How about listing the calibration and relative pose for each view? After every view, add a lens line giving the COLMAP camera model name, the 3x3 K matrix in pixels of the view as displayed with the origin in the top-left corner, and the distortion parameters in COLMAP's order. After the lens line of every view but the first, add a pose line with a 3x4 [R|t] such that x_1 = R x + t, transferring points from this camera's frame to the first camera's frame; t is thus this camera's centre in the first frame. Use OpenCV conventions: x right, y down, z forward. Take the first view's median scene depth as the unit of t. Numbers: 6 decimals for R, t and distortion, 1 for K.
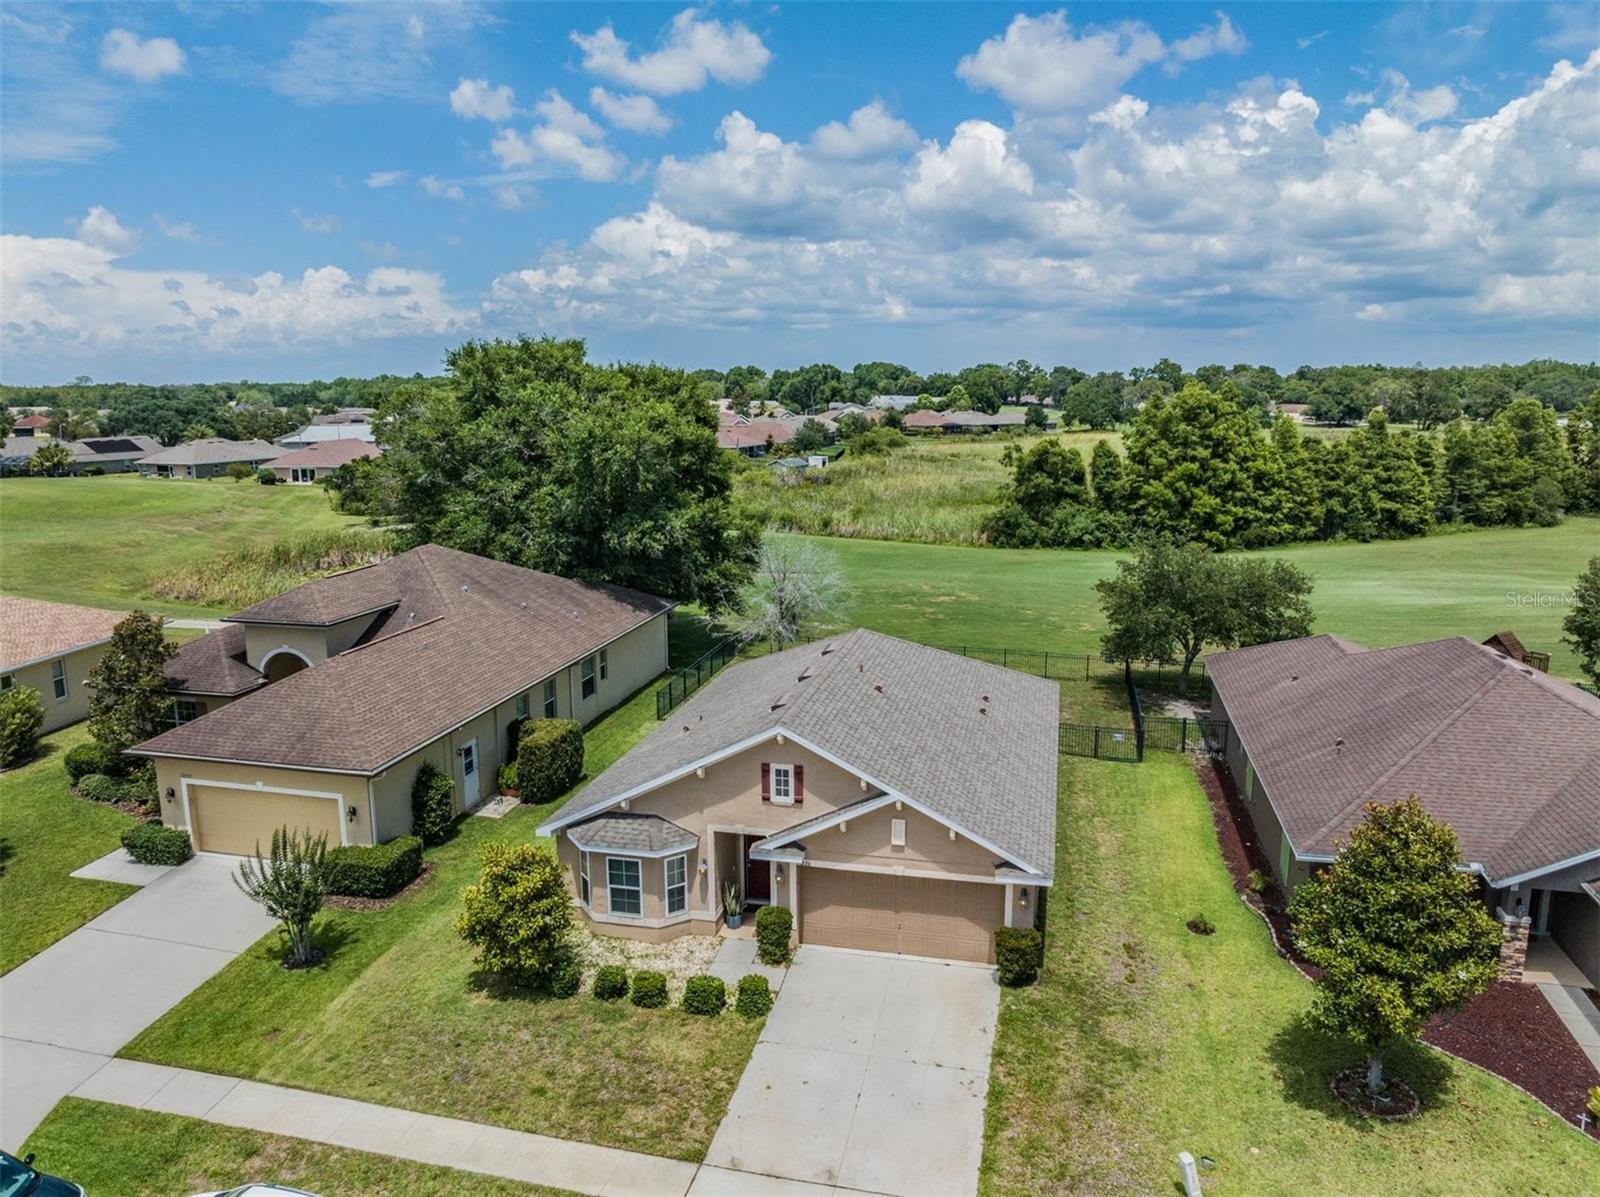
lens RADIAL K [[1123.9, 0, 800.0], [0, 1123.9, 598.5], [0, 0, 1]] dist [-0.052780, 0.000159]
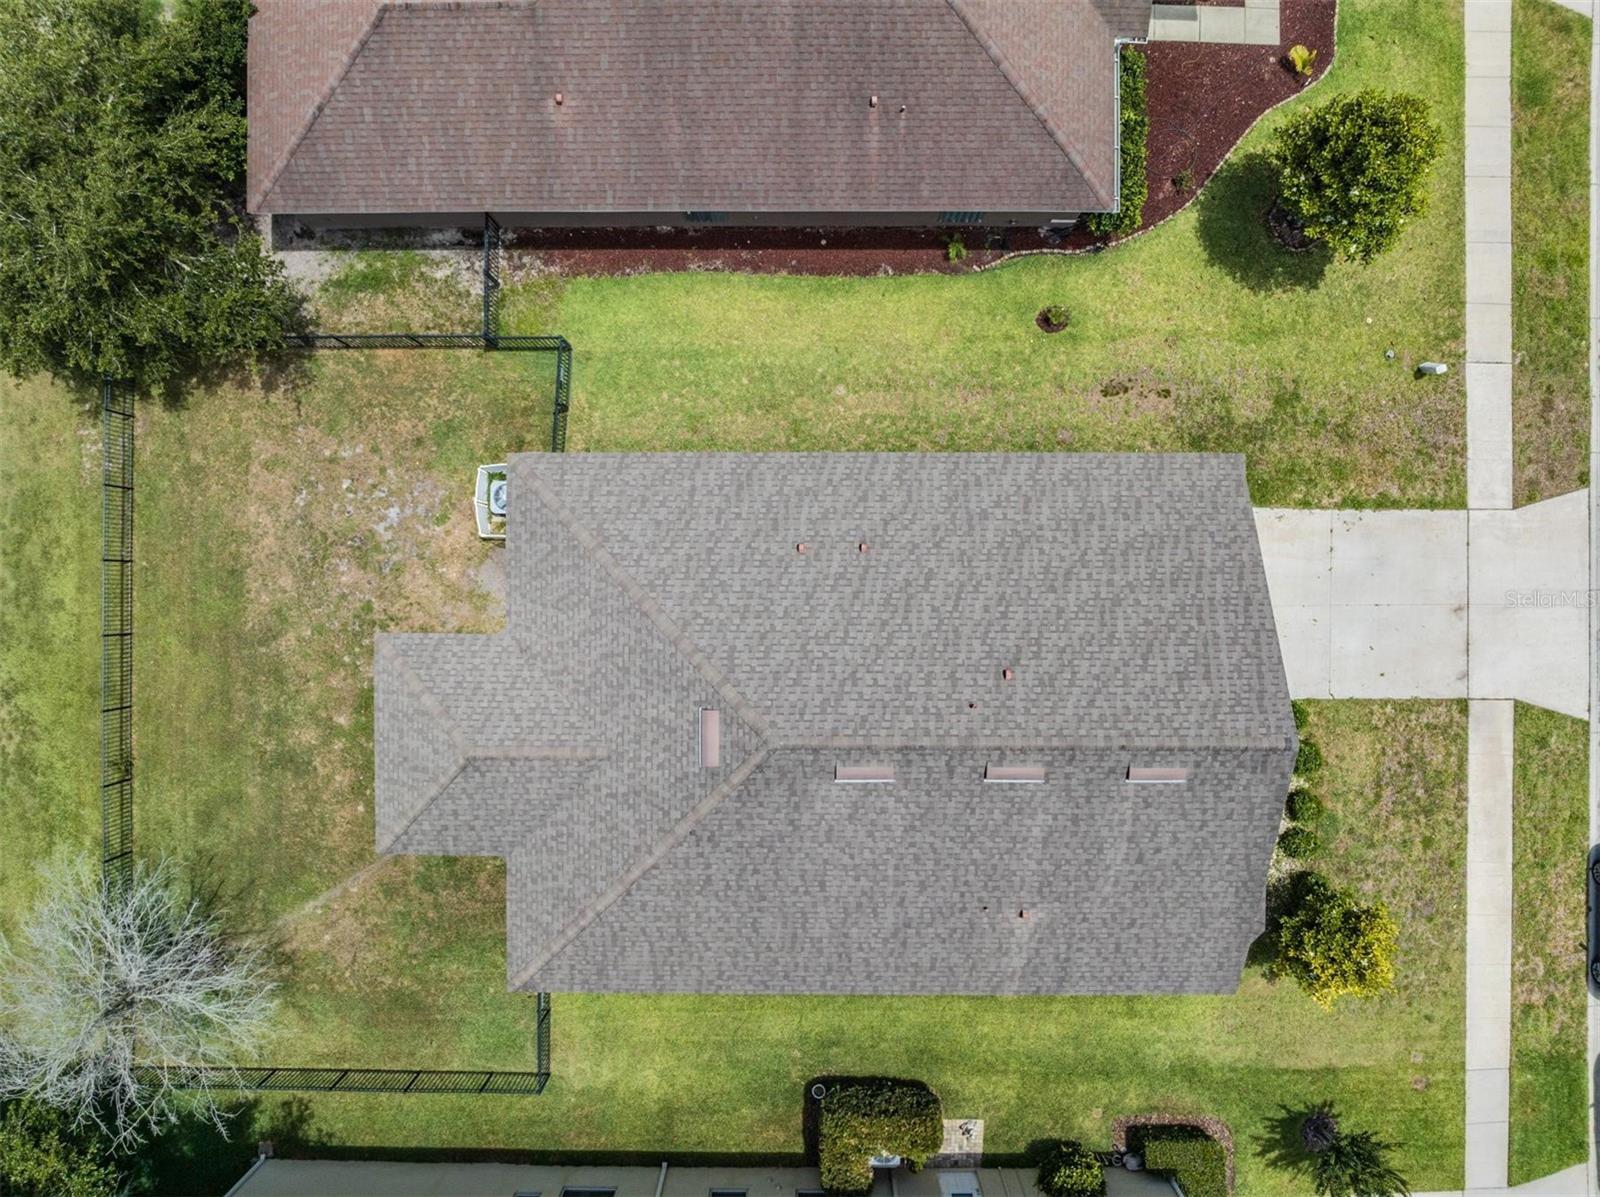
lens RADIAL K [[1123.9, 0, 800.0], [0, 1123.9, 598.5], [0, 0, 1]] dist [-0.052780, 0.000159]
pose [[-0.227099, -0.973872, 0.000129, 0.178352], [0.191936, -0.044628, 0.980392, -0.800829], [-0.954770, 0.222671, 0.197056, 1.150445]]
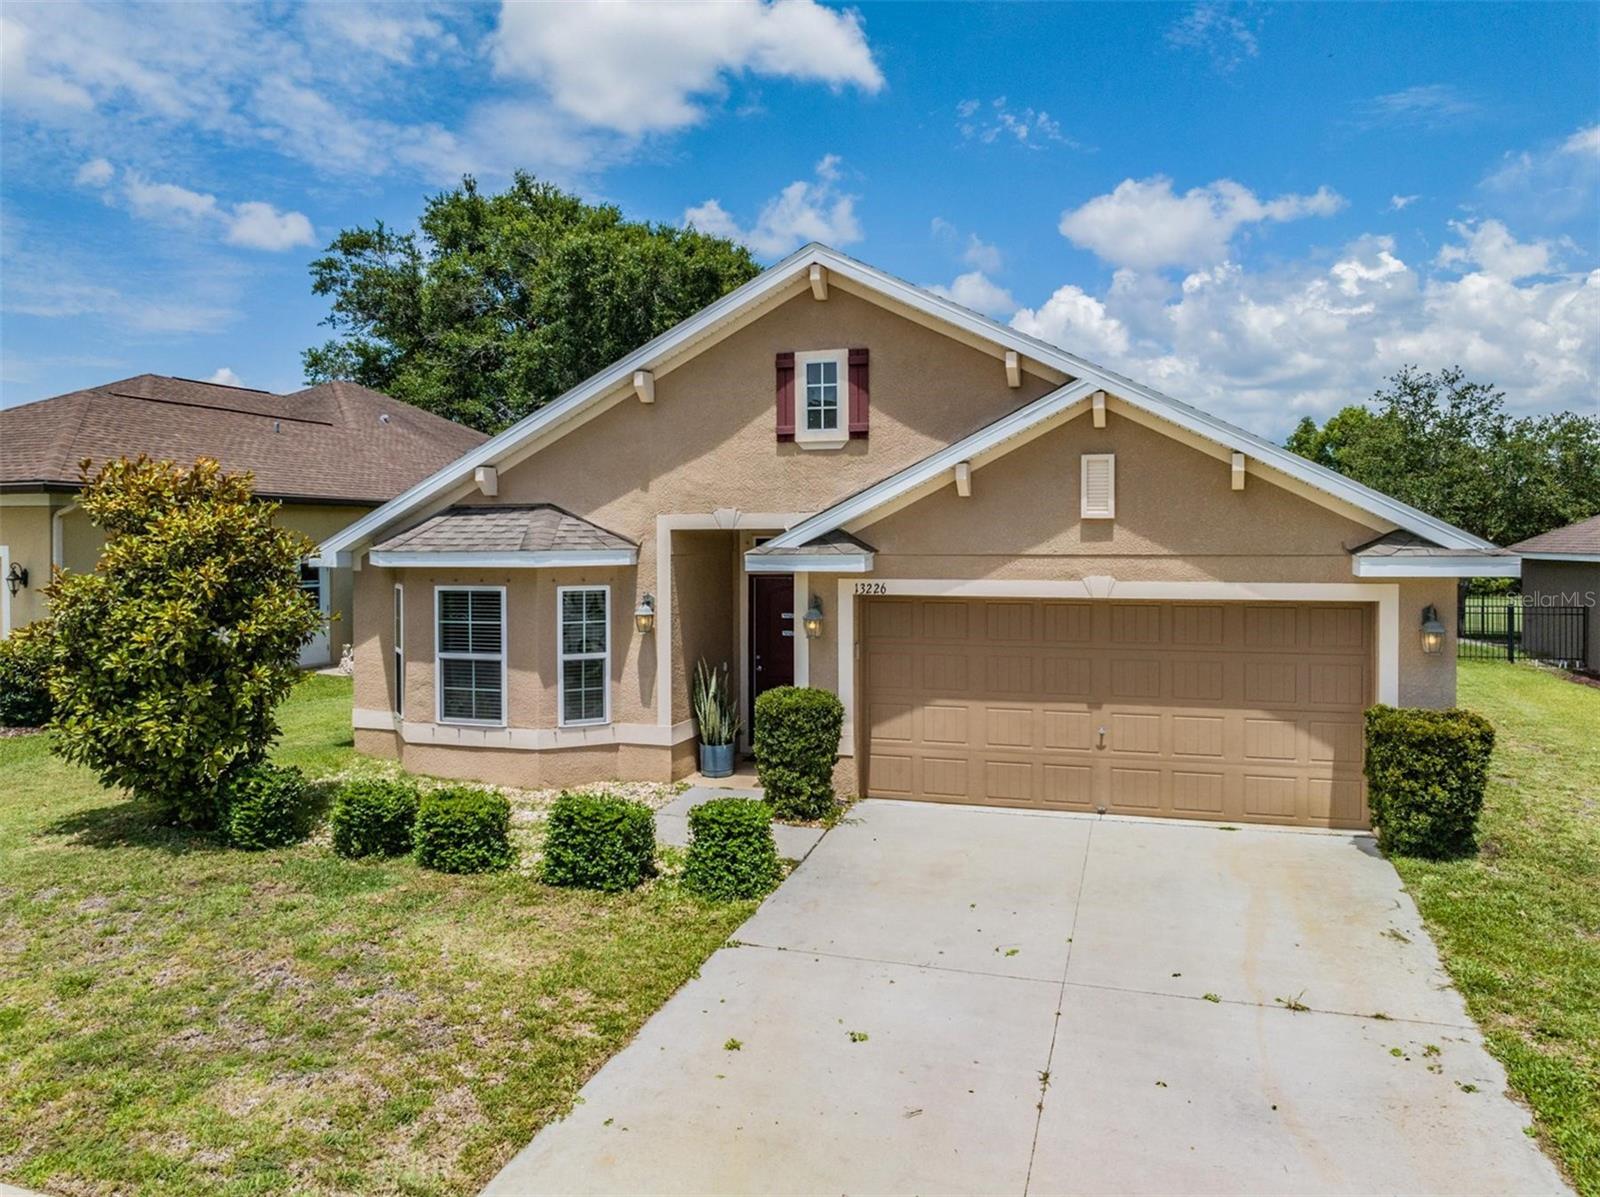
lens RADIAL K [[1149.9, 0, 796.9], [0, 1149.9, 553.1], [0, 0, 1]] dist [-0.044391, 0.003343]
pose [[0.996748, 0.002892, -0.080533, 0.010768], [-0.016927, 0.984574, -0.174147, 0.303461], [0.078787, 0.174944, 0.981421, 0.568365]]
